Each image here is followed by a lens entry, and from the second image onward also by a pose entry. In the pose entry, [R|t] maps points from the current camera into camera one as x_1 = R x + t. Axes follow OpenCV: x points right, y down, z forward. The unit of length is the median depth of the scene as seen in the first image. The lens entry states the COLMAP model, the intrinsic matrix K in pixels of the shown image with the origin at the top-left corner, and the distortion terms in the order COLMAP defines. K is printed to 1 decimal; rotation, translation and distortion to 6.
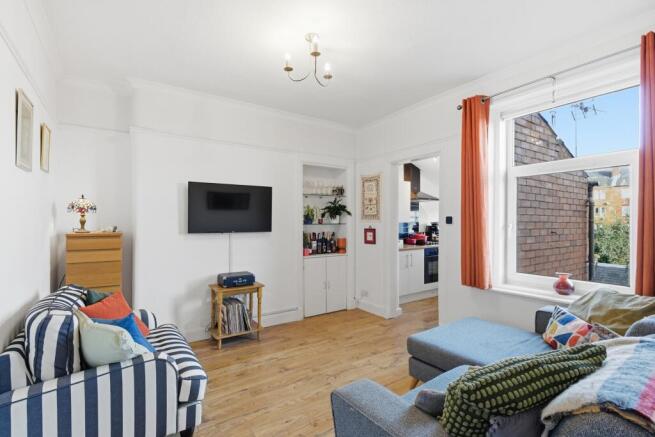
lens RADIAL K [[297.6, 0, 326.3], [0, 297.6, 221.2], [0, 0, 1]] dist [-0.001818, -0.000492]
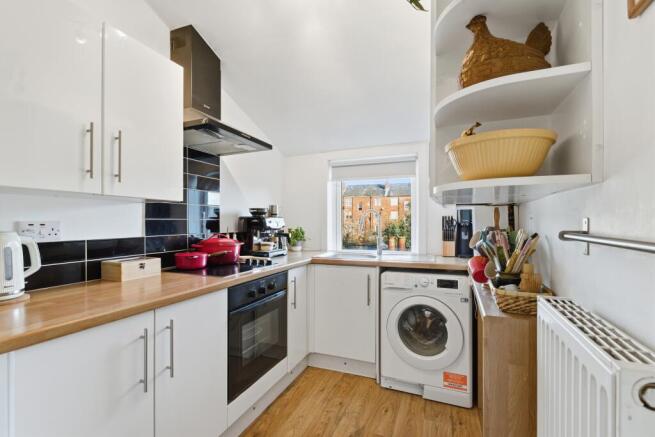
lens RADIAL K [[297.6, 0, 326.3], [0, 297.6, 221.2], [0, 0, 1]] dist [-0.001818, -0.000492]
pose [[0.830844, 0.002810, 0.556498, 0.215026], [0.001979, 0.999966, -0.008003, 0.025069], [-0.556502, 0.007751, 0.830810, 0.613113]]
